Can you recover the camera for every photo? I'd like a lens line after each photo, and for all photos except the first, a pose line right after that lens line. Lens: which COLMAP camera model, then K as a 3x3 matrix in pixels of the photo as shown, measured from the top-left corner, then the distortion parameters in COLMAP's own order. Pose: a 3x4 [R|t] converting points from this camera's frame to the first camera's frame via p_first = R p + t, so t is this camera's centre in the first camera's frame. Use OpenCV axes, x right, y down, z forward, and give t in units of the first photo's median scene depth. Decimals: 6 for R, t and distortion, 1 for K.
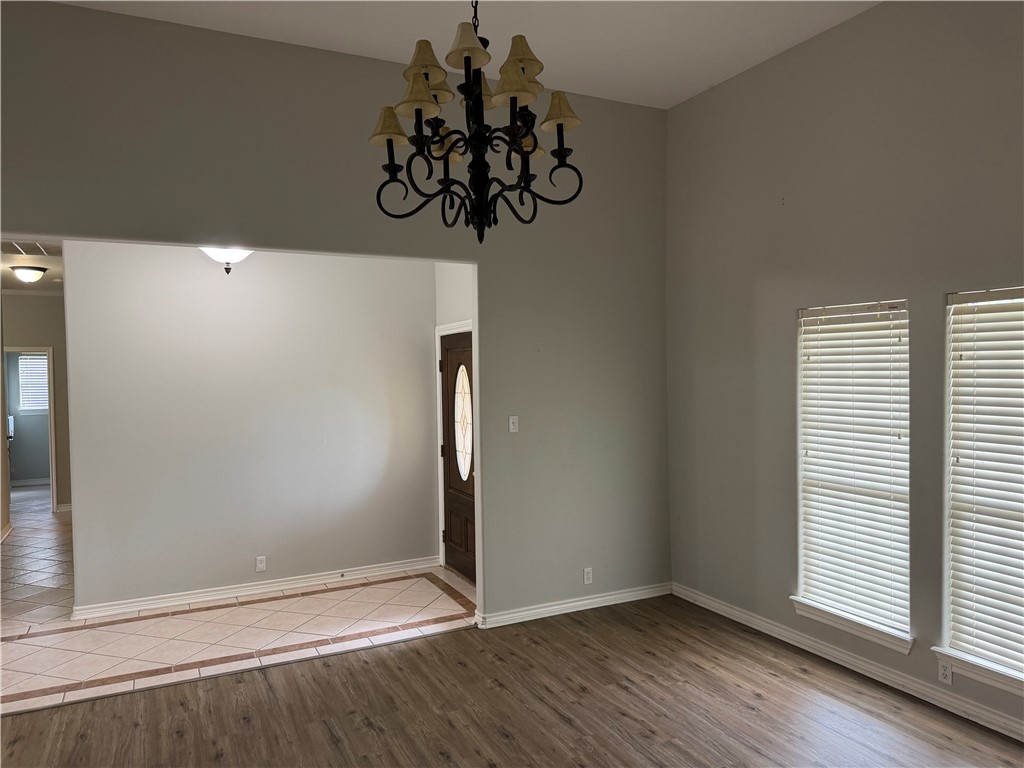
lens RADIAL K [[734.3, 0, 515.5], [0, 734.3, 389.5], [0, 0, 1]] dist [0.129134, -0.183374]
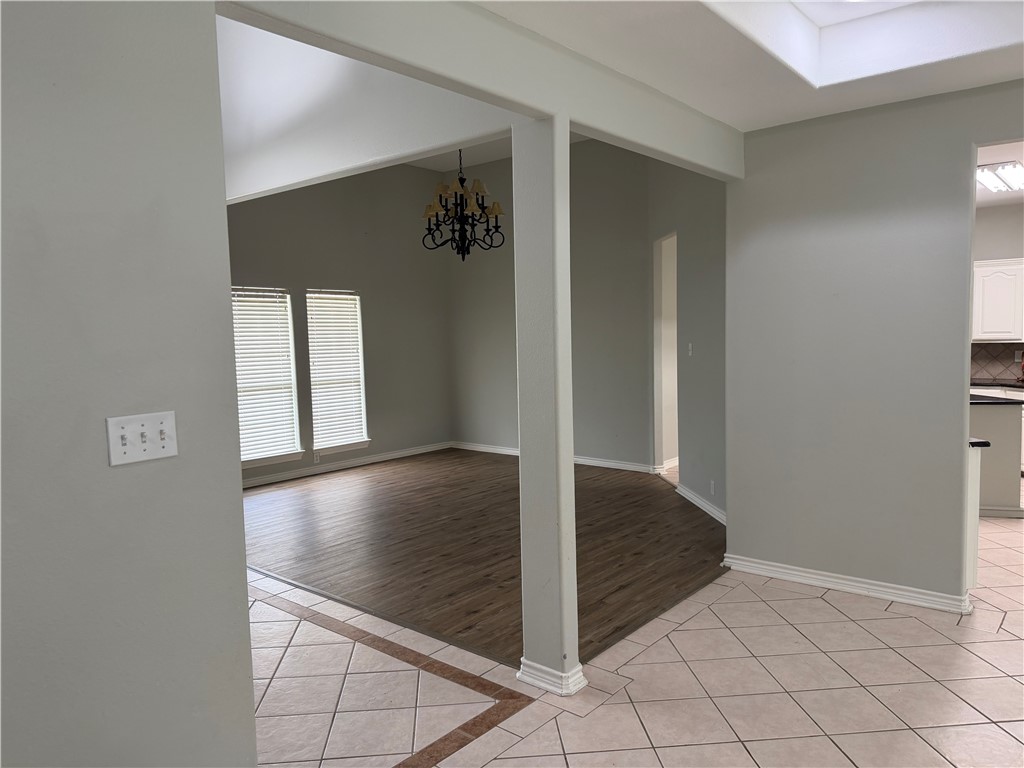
lens RADIAL K [[734.3, 0, 515.5], [0, 734.3, 389.5], [0, 0, 1]] dist [0.129134, -0.183374]
pose [[-0.404009, -0.053953, 0.913163, -1.594482], [0.054907, 0.995029, 0.083083, 0.019463], [-0.913106, 0.083705, -0.399038, 1.252472]]
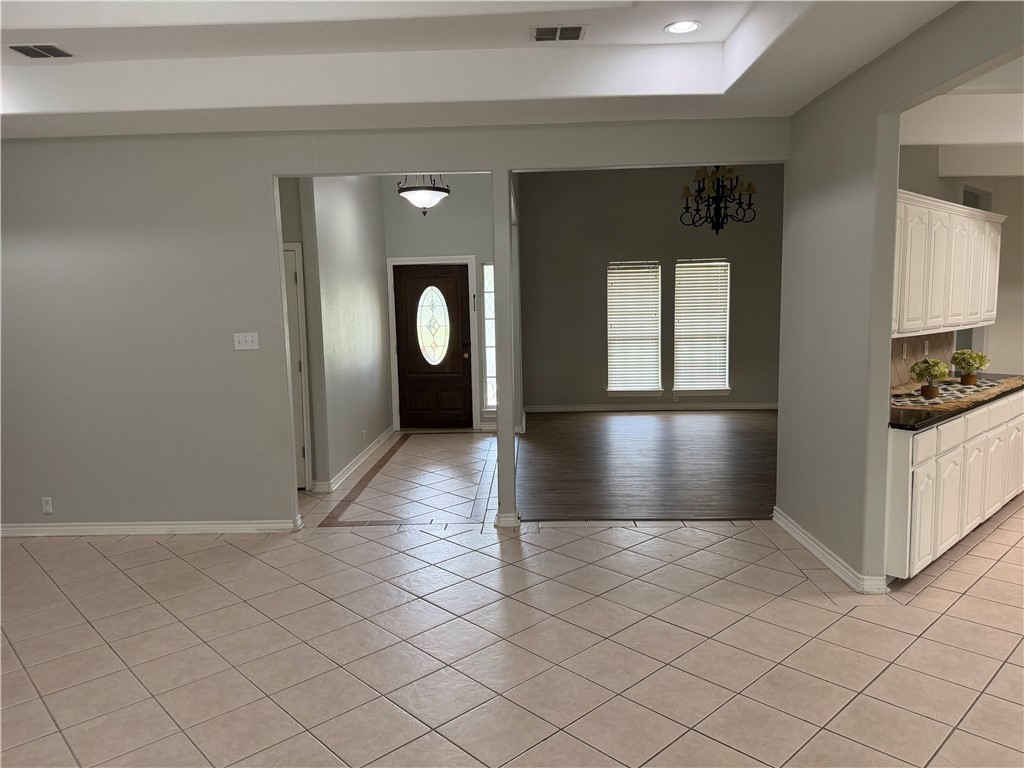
lens RADIAL K [[734.3, 0, 515.5], [0, 734.3, 389.5], [0, 0, 1]] dist [0.129134, -0.183374]
pose [[0.455686, -0.105101, 0.883914, -2.007825], [0.041713, 0.994435, 0.096738, 0.054133], [-0.889163, -0.007212, 0.457535, 0.259155]]
